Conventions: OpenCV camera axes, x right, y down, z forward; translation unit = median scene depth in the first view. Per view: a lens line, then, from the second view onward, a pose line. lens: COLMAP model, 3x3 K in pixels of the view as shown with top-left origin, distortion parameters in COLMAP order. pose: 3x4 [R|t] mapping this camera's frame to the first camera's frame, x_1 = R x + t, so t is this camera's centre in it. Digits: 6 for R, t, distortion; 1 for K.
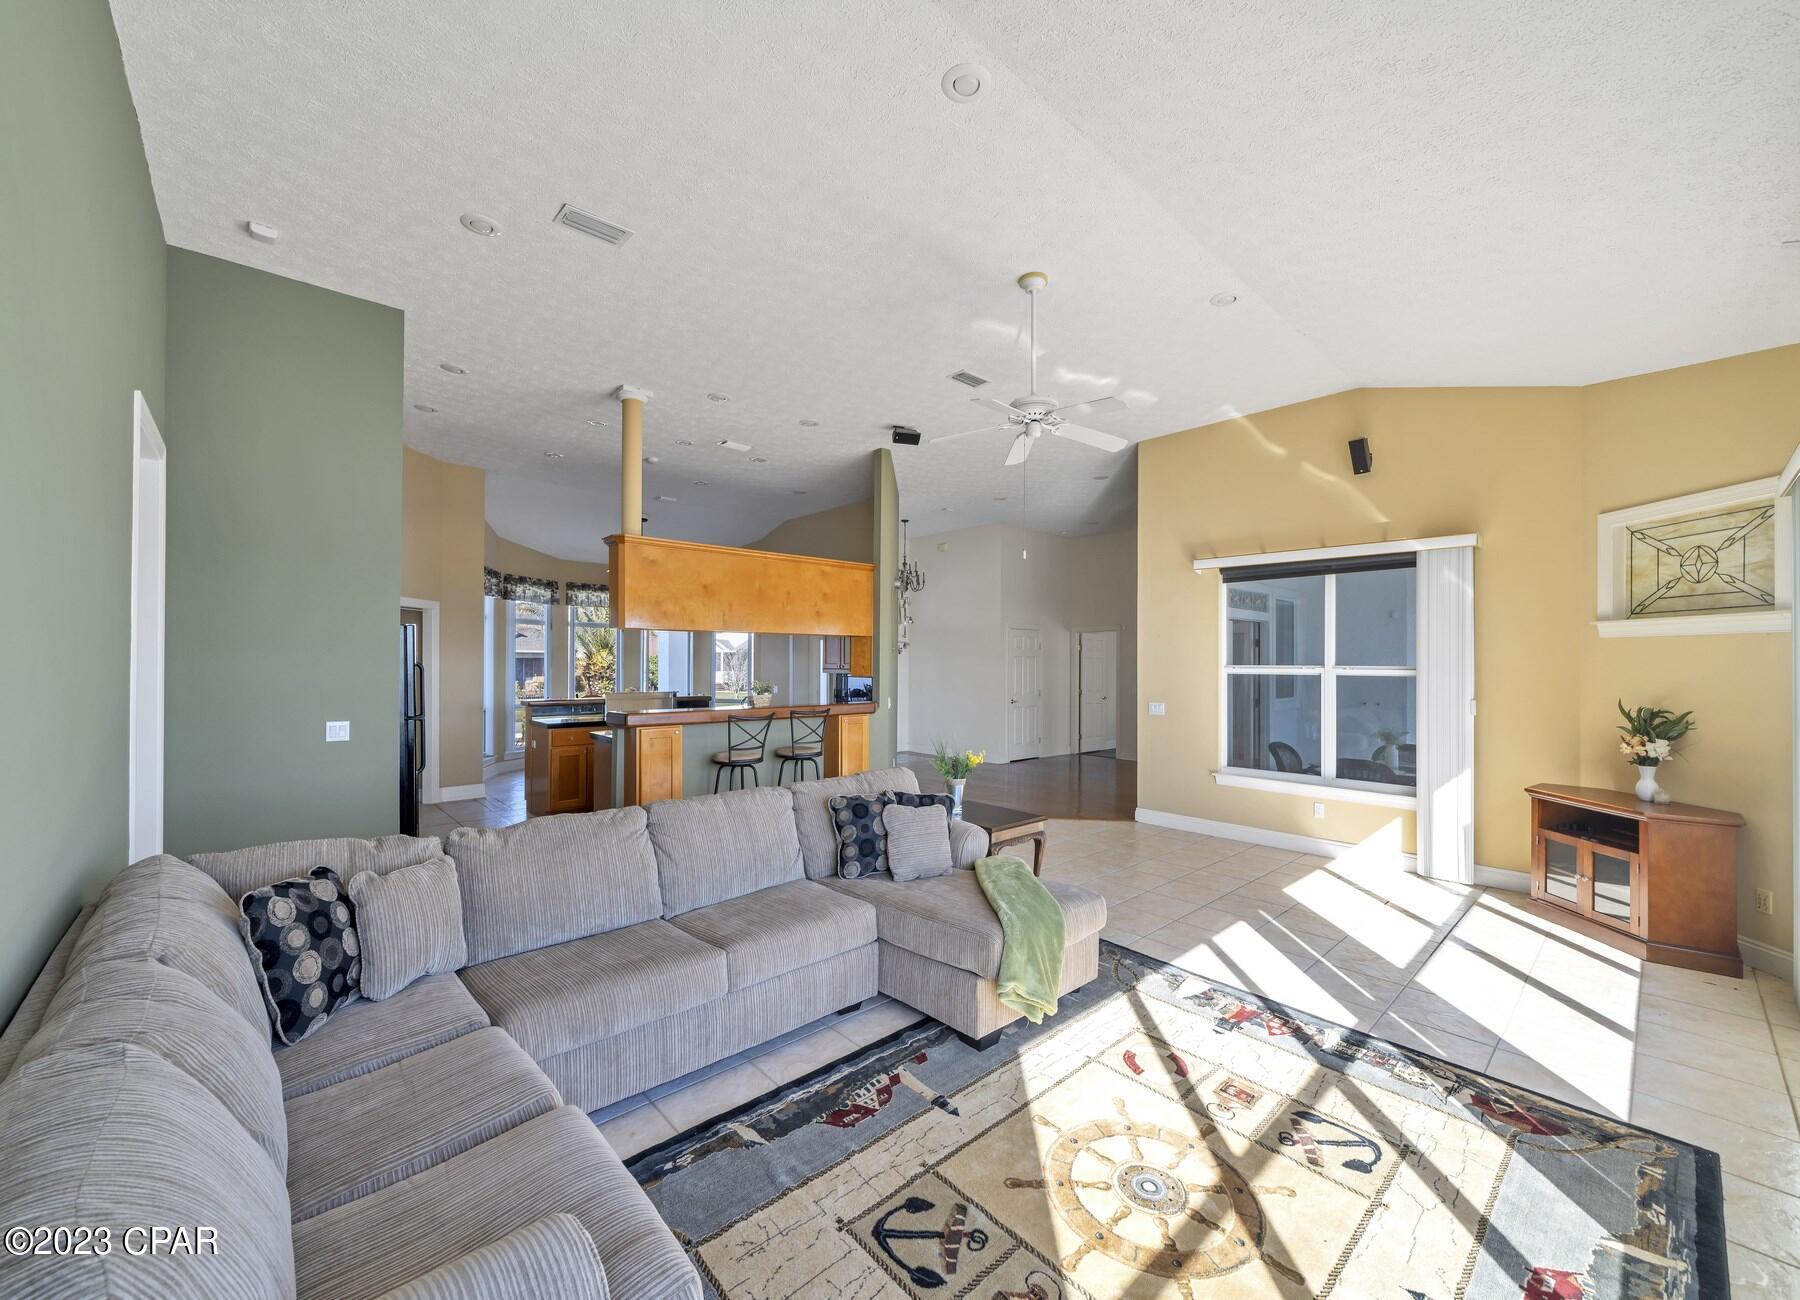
lens RADIAL K [[702.6, 0, 904.8], [0, 702.6, 654.1], [0, 0, 1]] dist [0.000169, 0.000377]
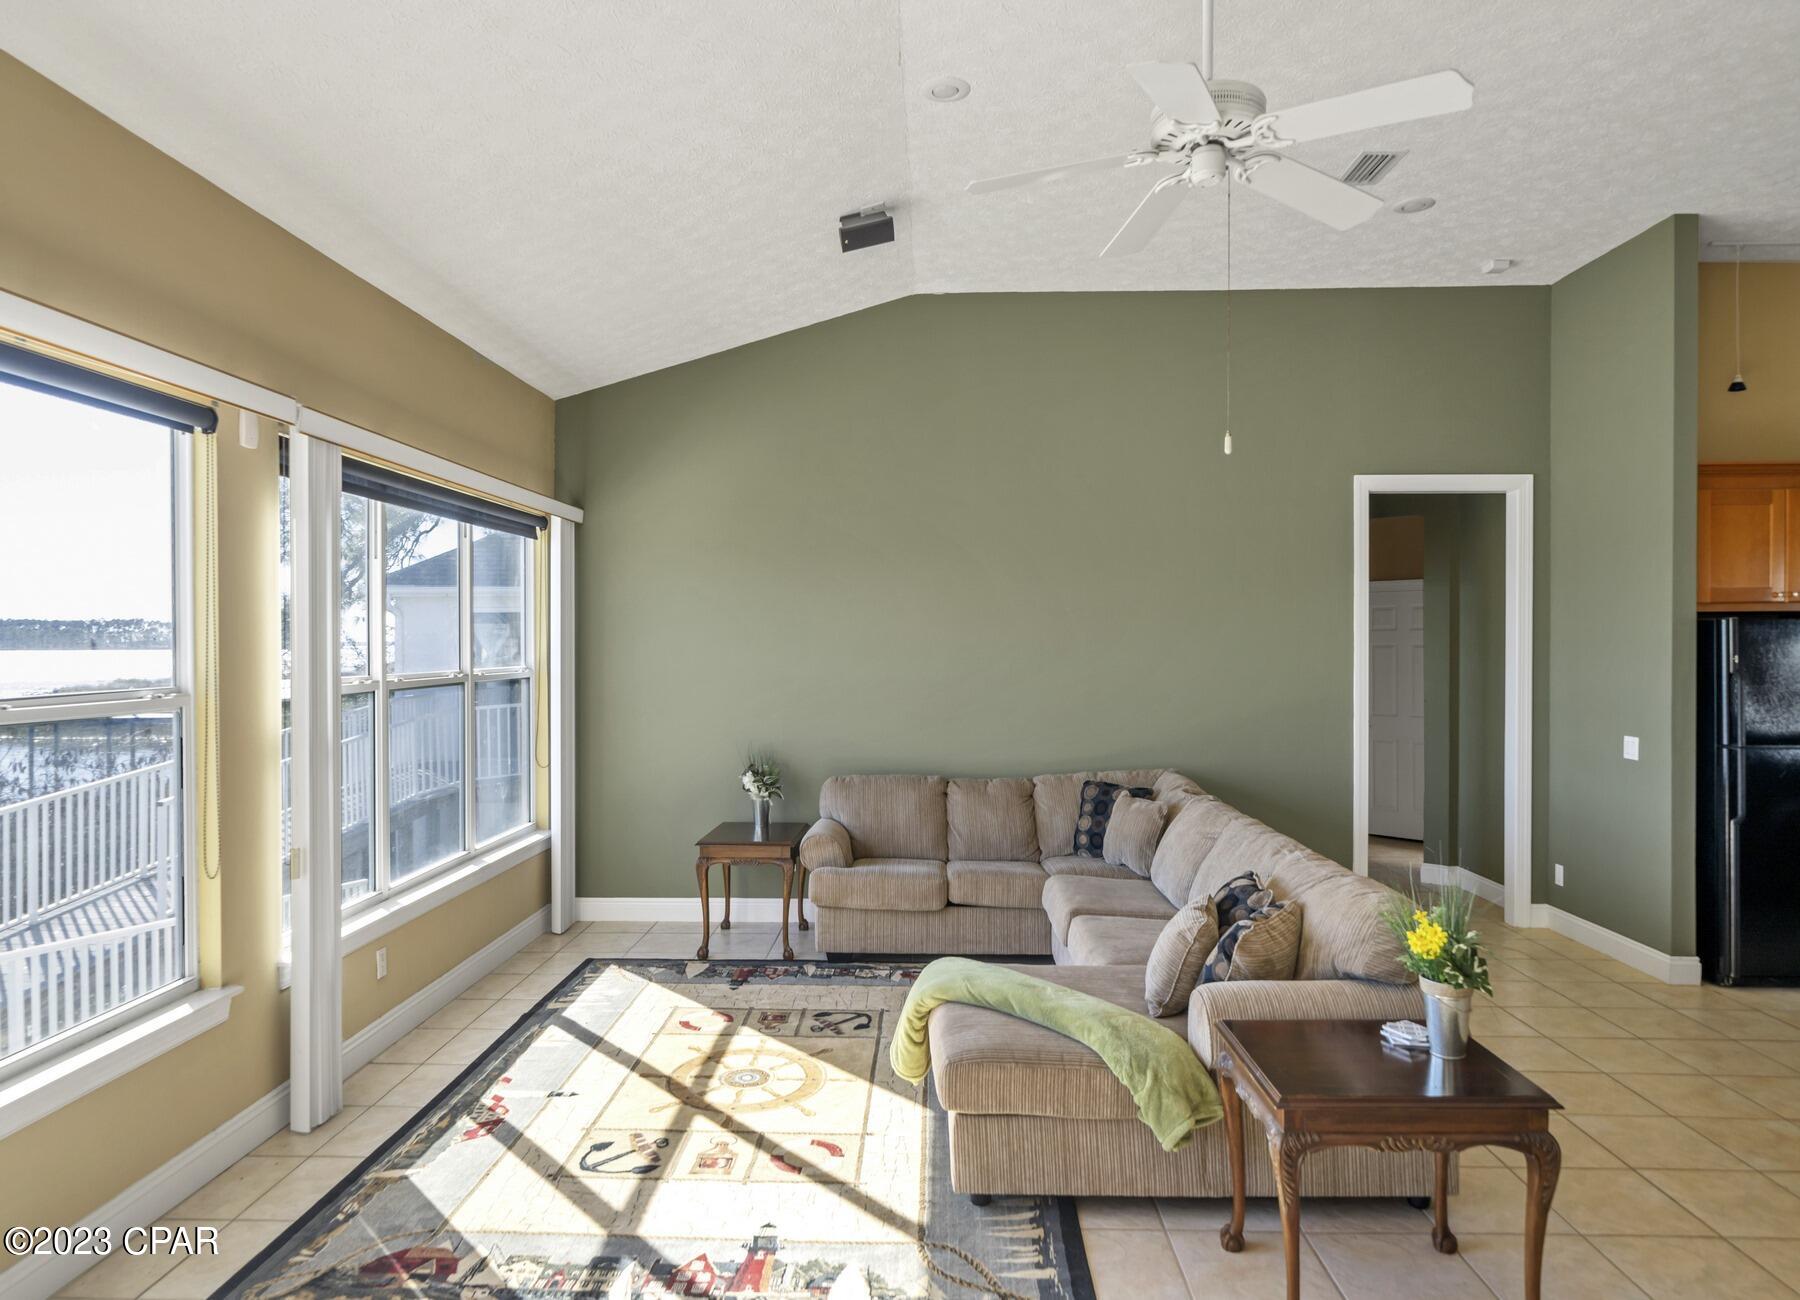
lens RADIAL K [[1080.1, 0, 901.1], [0, 1080.1, 653.5], [0, 0, 1]] dist [-0.000231, -0.000877]
pose [[-0.700651, 0.001534, -0.713502, 1.348786], [0.009013, 0.999937, -0.006700, -0.009131], [0.713447, -0.011125, -0.700621, 2.240499]]
